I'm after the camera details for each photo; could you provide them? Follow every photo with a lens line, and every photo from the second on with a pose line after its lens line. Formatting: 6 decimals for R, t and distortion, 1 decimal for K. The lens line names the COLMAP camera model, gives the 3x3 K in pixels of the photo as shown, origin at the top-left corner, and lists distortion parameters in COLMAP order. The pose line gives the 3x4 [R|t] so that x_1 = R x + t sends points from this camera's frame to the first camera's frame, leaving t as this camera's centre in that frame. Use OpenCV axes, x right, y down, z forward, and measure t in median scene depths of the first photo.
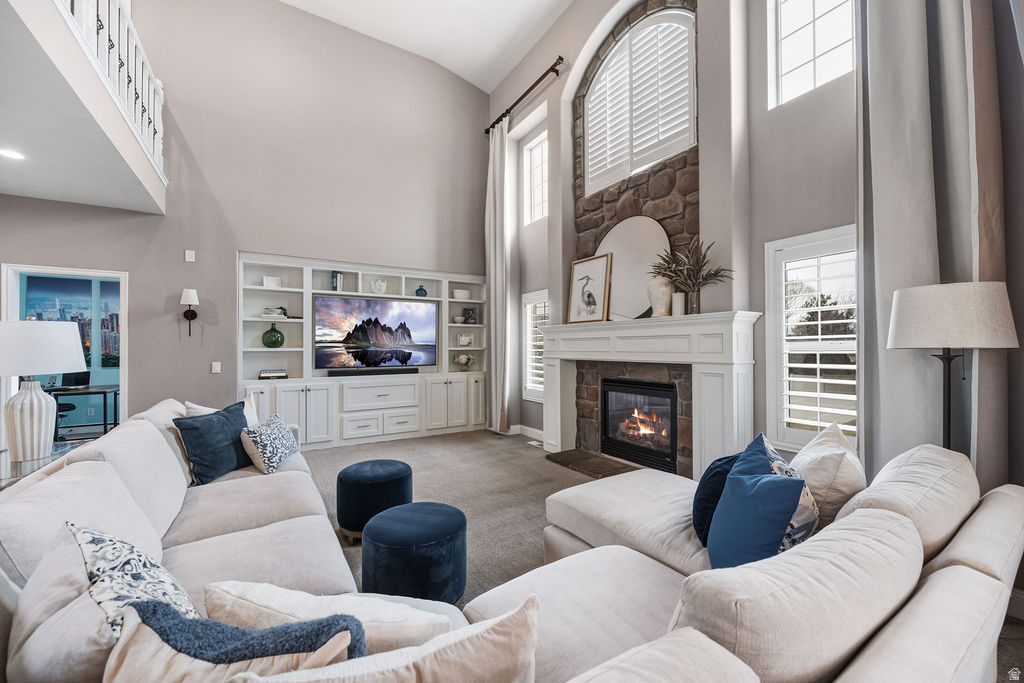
lens RADIAL K [[401.7, 0, 512.0], [0, 401.7, 341.5], [0, 0, 1]] dist [-0.000316, 0.000055]
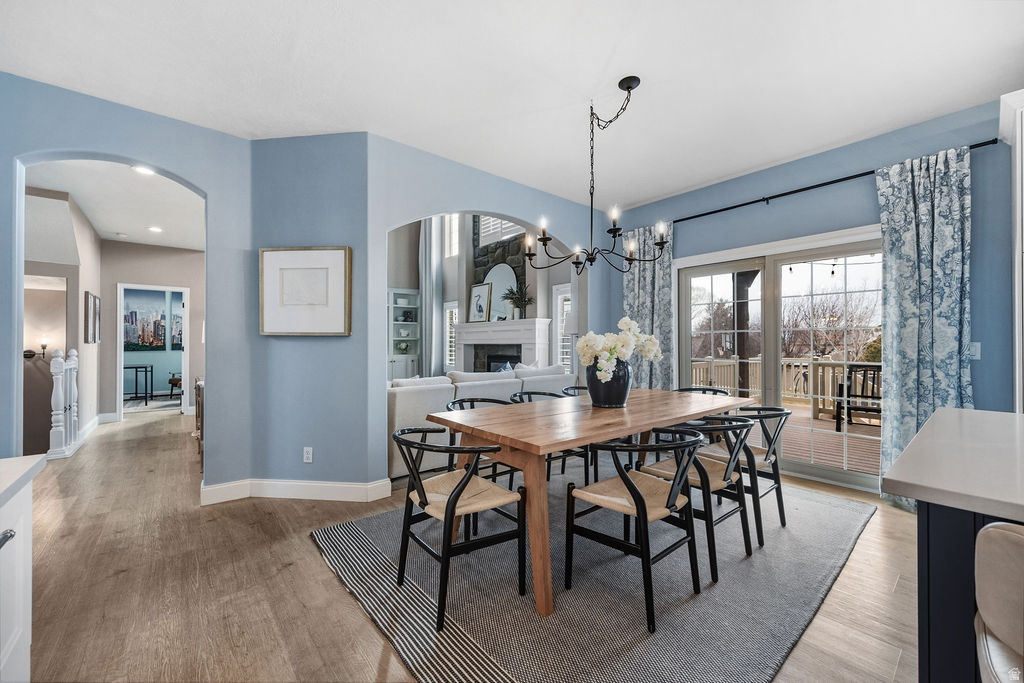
lens RADIAL K [[403.0, 0, 506.5], [0, 403.0, 341.4], [0, 0, 1]] dist [-0.002334, 0.000060]
pose [[0.990615, 0.002659, 0.136655, 0.064306], [-0.003935, 0.999951, 0.009071, 0.016675], [-0.136625, -0.009524, 0.990577, -0.655696]]
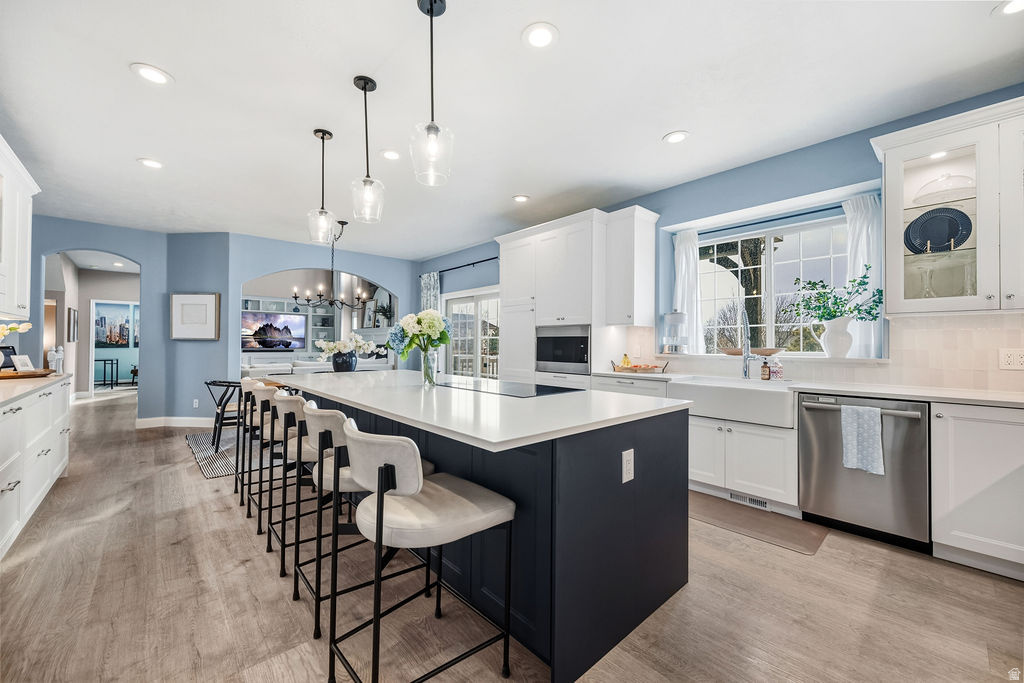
lens RADIAL K [[403.0, 0, 506.5], [0, 403.0, 341.4], [0, 0, 1]] dist [-0.002334, 0.000060]
pose [[0.984945, 0.010999, 0.172520, 0.516456], [-0.012501, 0.999893, 0.007624, -0.000202], [-0.172417, -0.009665, 0.984977, -1.282256]]
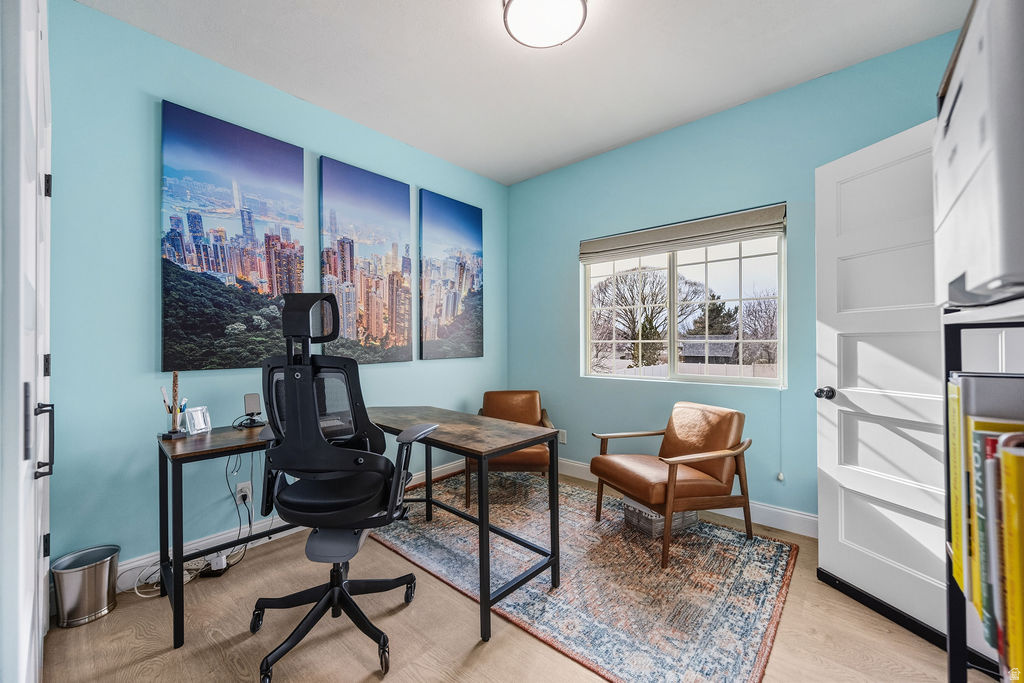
lens RADIAL K [[401.7, 0, 512.0], [0, 401.7, 341.5], [0, 0, 1]] dist [-0.000316, 0.000055]
pose [[0.960261, -0.000303, 0.279102, -1.272031], [-0.005058, 0.999816, 0.018488, 0.037732], [-0.279057, -0.019165, 0.960083, 0.743770]]
